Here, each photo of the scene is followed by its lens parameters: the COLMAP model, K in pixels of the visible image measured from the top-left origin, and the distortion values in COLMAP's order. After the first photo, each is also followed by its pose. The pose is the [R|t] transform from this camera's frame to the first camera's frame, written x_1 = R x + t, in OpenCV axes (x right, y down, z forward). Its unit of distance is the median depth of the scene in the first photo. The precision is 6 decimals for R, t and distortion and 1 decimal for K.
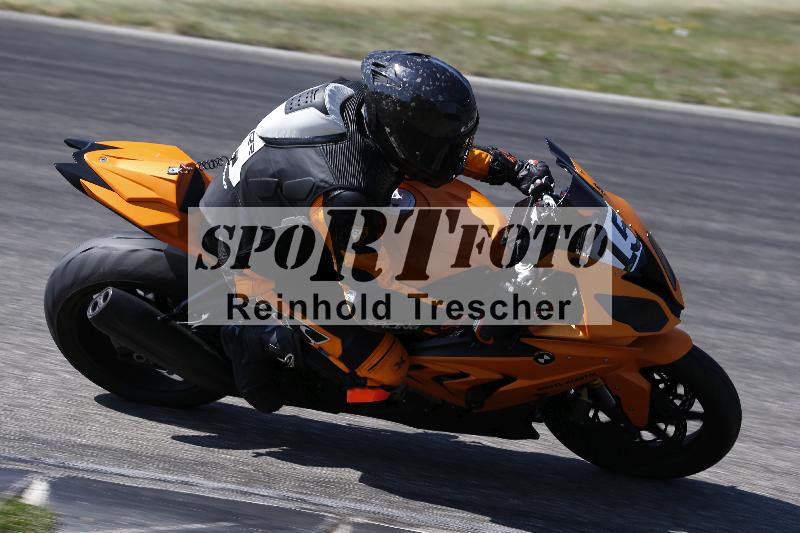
lens RADIAL K [[4548.7, 0, 400.0], [0, 4548.7, 266.5], [0, 0, 1]] dist [0.389496, 2.915140]
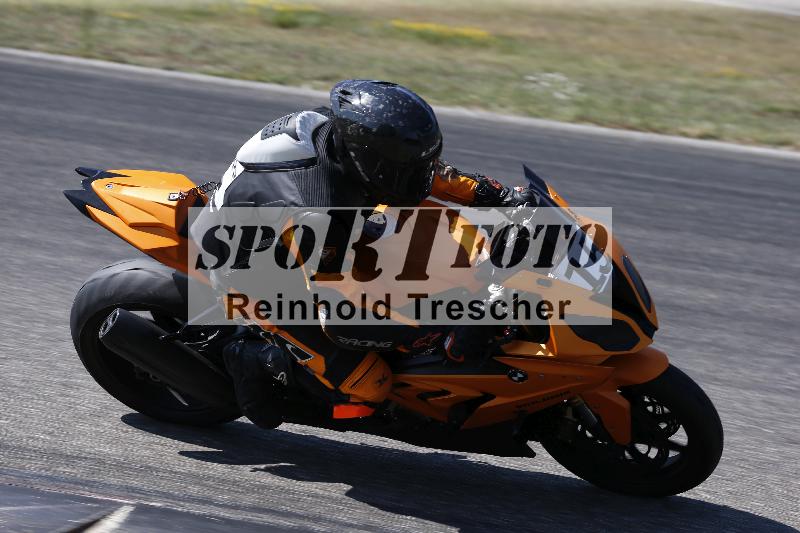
lens RADIAL K [[4548.7, 0, 400.0], [0, 4548.7, 266.5], [0, 0, 1]] dist [0.389496, 2.915140]
pose [[0.993582, 0.001592, -0.113100, 0.121053], [-0.004194, 0.999732, -0.022774, 0.018719], [0.113033, 0.023102, 0.993323, -0.036155]]
